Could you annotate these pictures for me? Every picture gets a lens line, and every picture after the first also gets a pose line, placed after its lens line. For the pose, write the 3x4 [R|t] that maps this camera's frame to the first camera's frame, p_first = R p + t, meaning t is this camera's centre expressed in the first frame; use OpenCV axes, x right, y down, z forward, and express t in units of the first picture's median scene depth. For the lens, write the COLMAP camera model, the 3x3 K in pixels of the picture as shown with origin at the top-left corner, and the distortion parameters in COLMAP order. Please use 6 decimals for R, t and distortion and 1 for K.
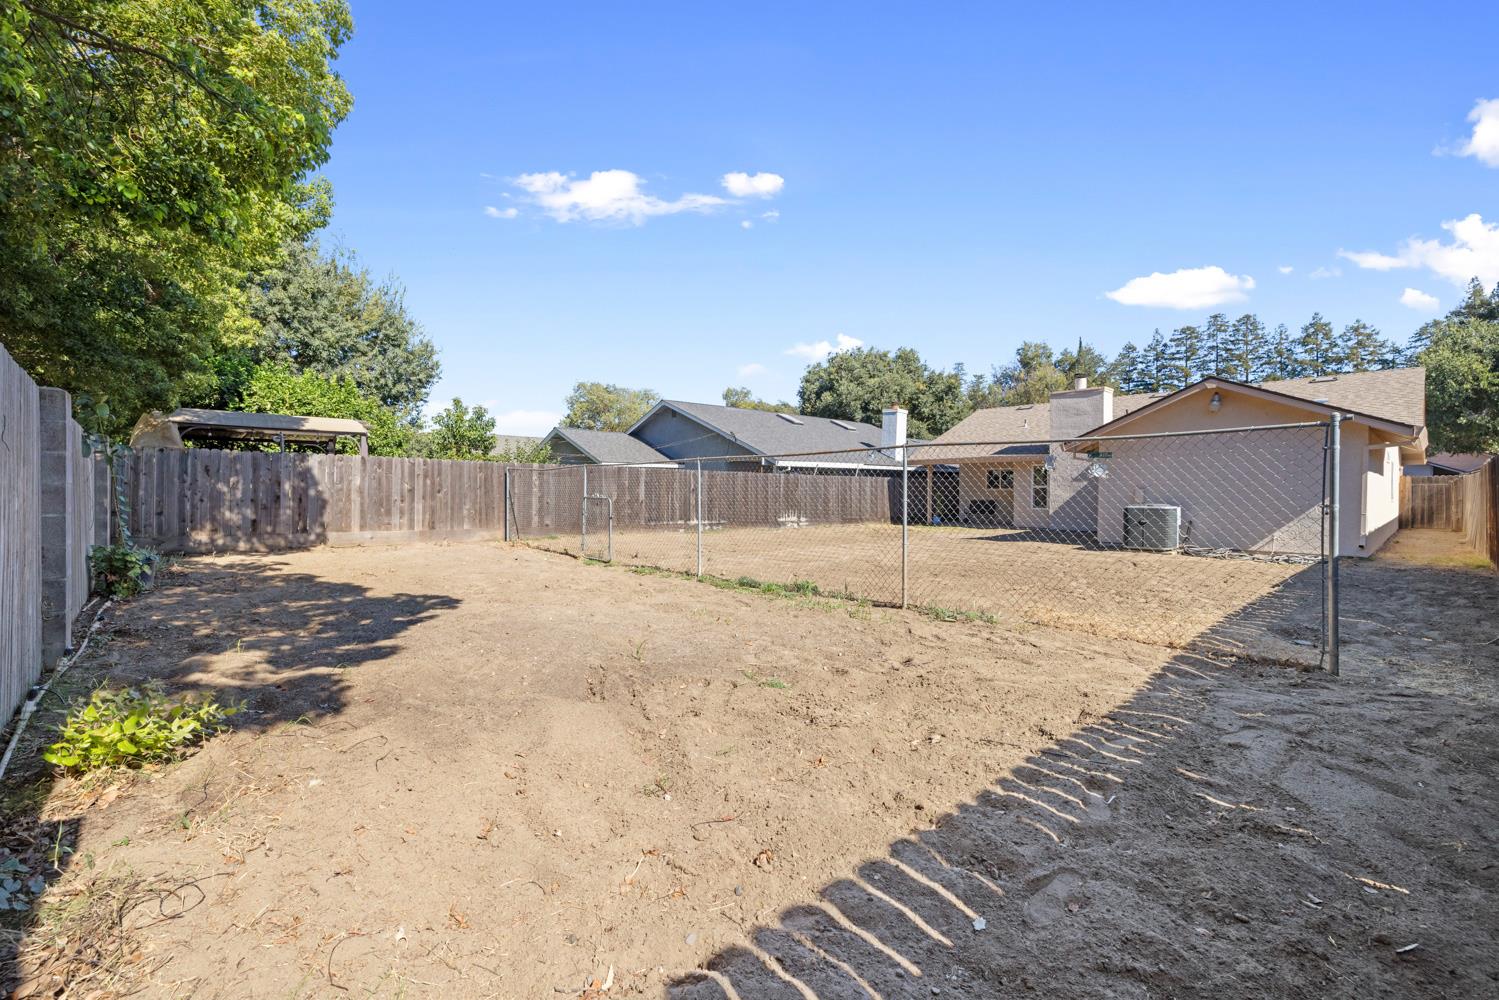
lens RADIAL K [[623.8, 0, 747.8], [0, 623.8, 495.2], [0, 0, 1]] dist [-0.000604, -0.000148]
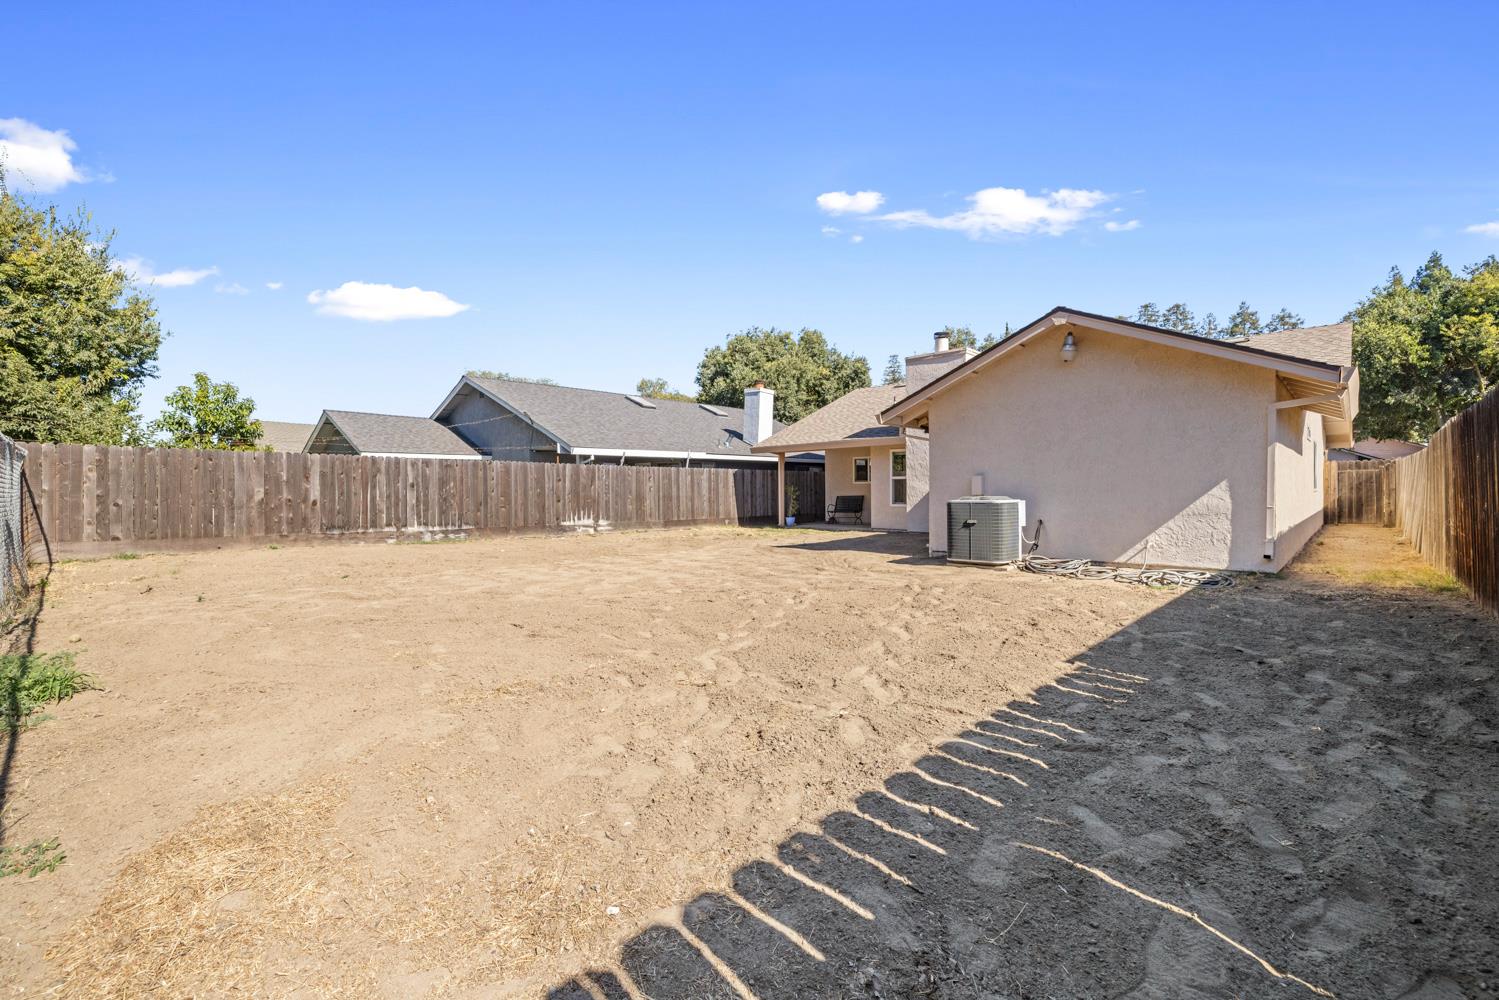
lens RADIAL K [[629.2, 0, 748.9], [0, 629.2, 493.7], [0, 0, 1]] dist [-0.000339, 0.000188]
pose [[0.997831, -0.010480, 0.064982, 0.213487], [0.010640, 0.999941, -0.002116, 0.006177], [-0.064956, 0.002803, 0.997884, 0.201248]]
